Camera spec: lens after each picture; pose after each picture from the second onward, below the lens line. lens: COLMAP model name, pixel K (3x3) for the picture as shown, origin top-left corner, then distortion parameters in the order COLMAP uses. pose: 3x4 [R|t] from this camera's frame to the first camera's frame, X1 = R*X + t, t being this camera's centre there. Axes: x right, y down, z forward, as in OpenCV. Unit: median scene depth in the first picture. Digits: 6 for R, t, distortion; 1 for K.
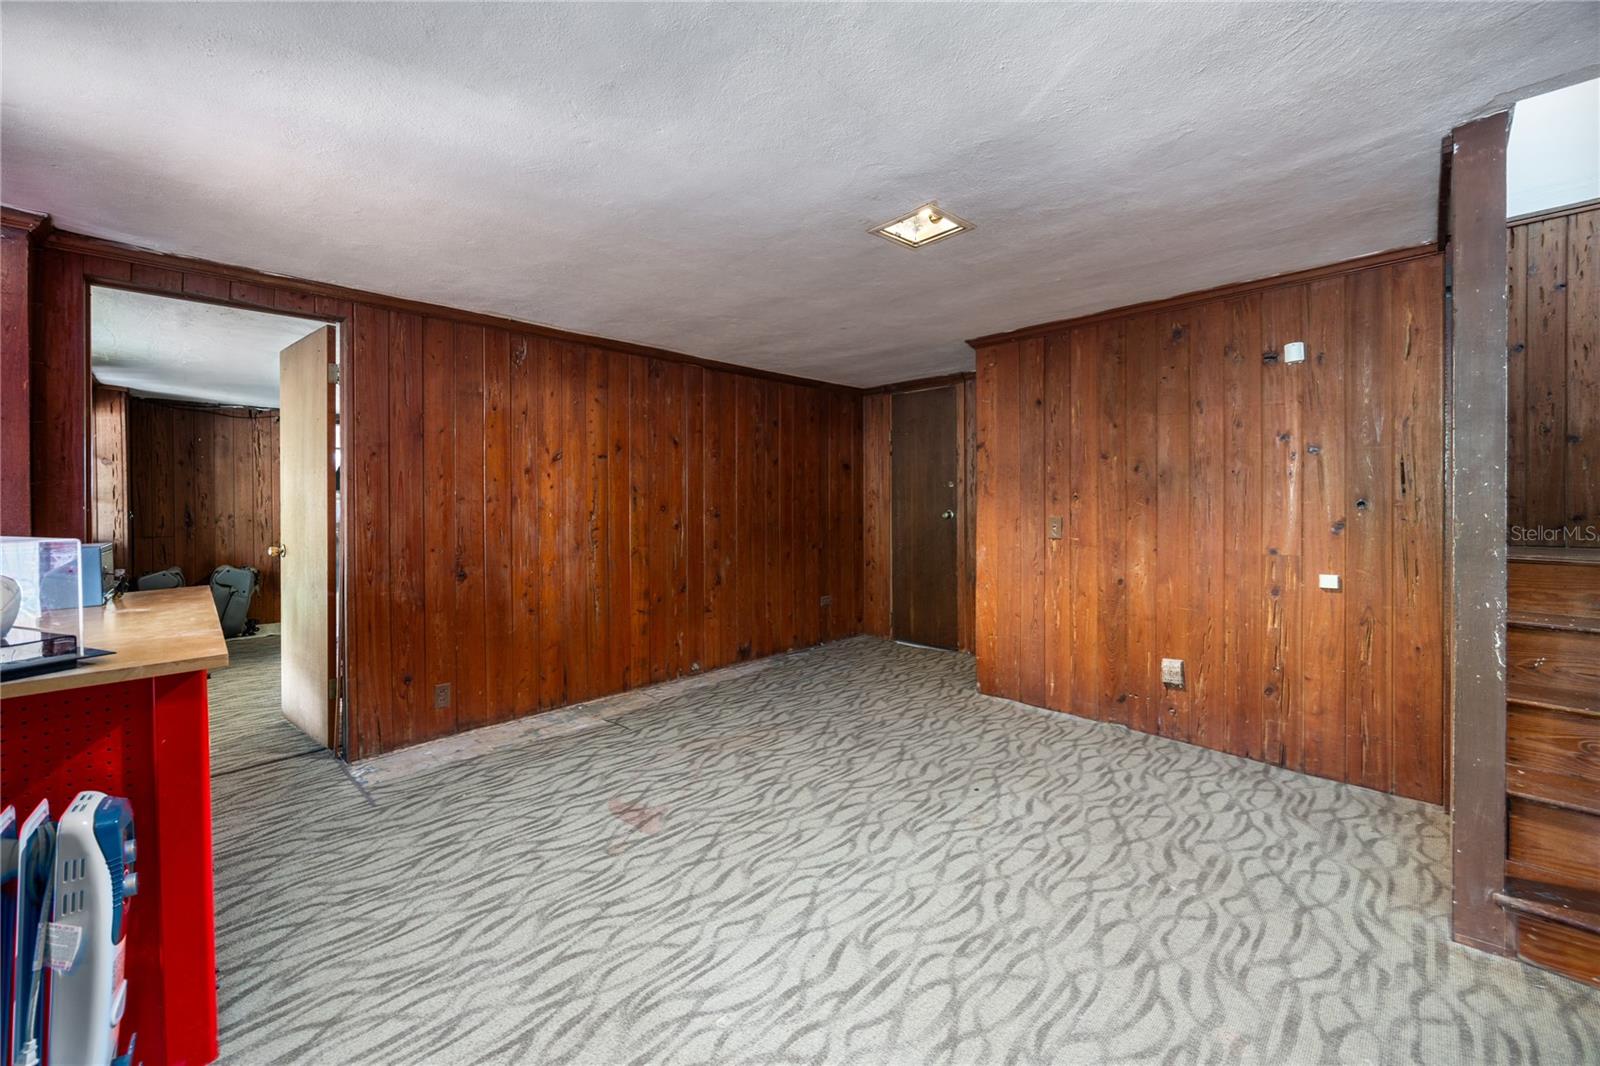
lens RADIAL K [[630.2, 0, 797.7], [0, 630.2, 504.0], [0, 0, 1]] dist [0.006311, 0.000295]
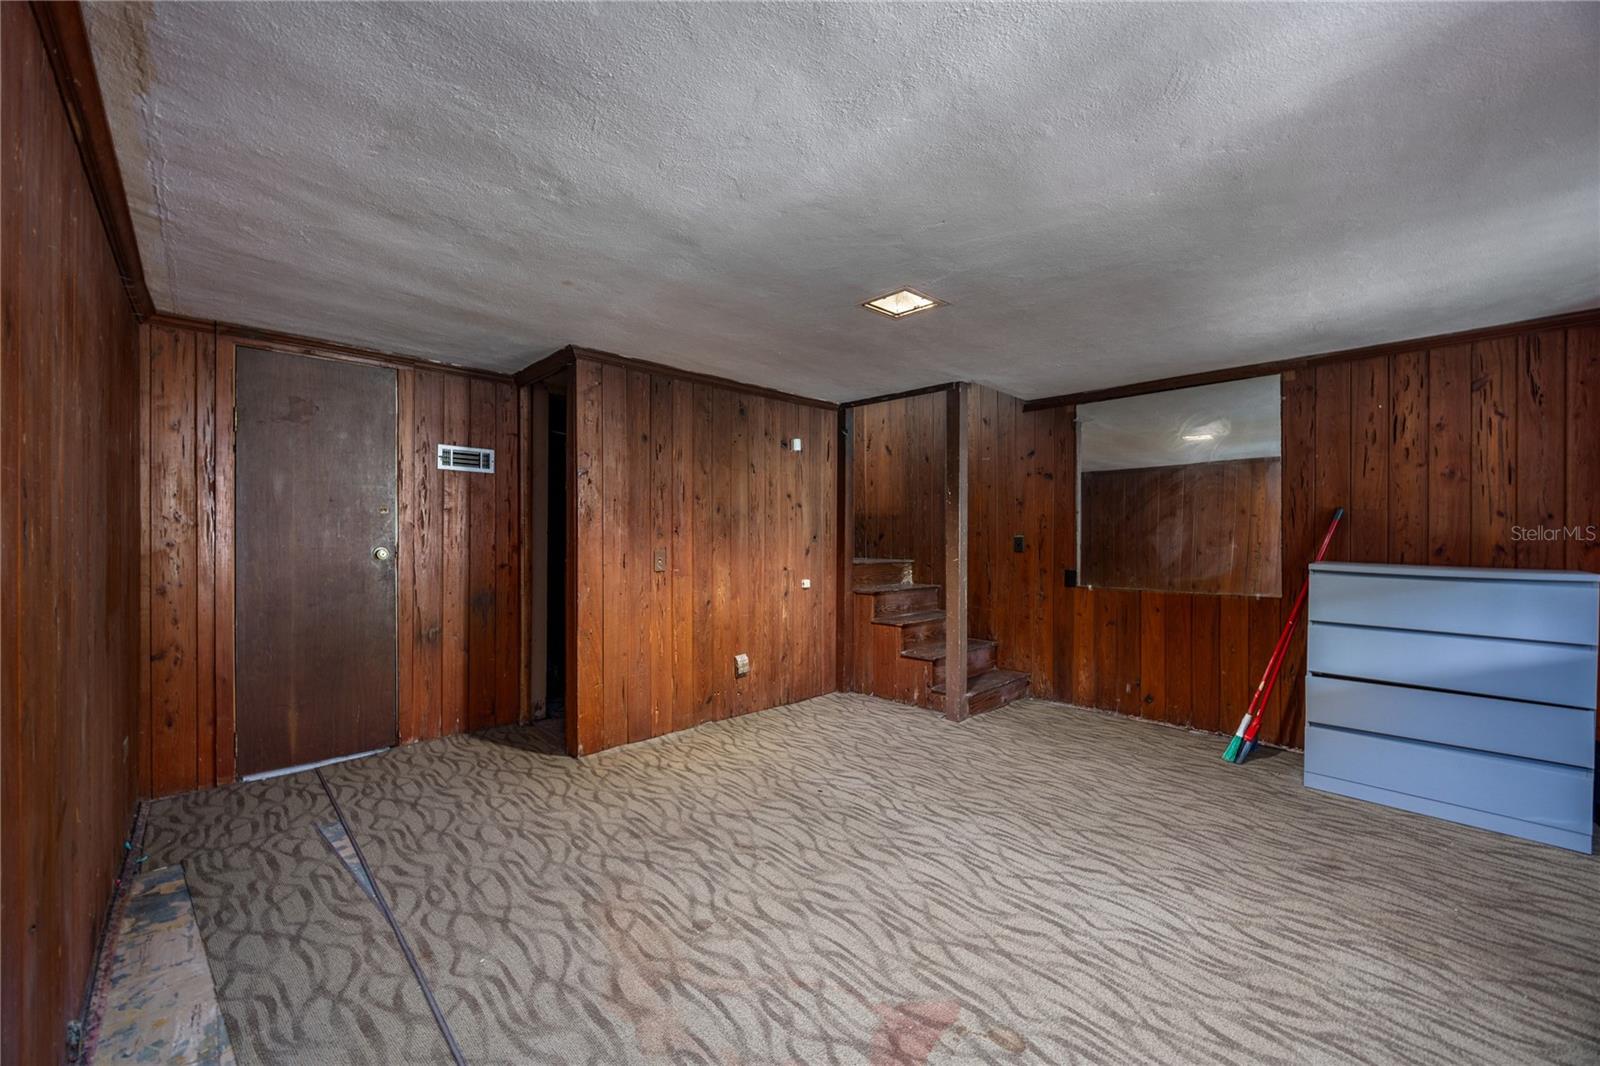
lens RADIAL K [[600.2, 0, 799.5], [0, 600.2, 535.9], [0, 0, 1]] dist [-0.003758, 0.001030]
pose [[0.009332, 0.001083, 0.999956, -0.683757], [0.000311, 0.999999, -0.001085, -0.003560], [-0.999956, 0.000321, 0.009332, 0.884908]]
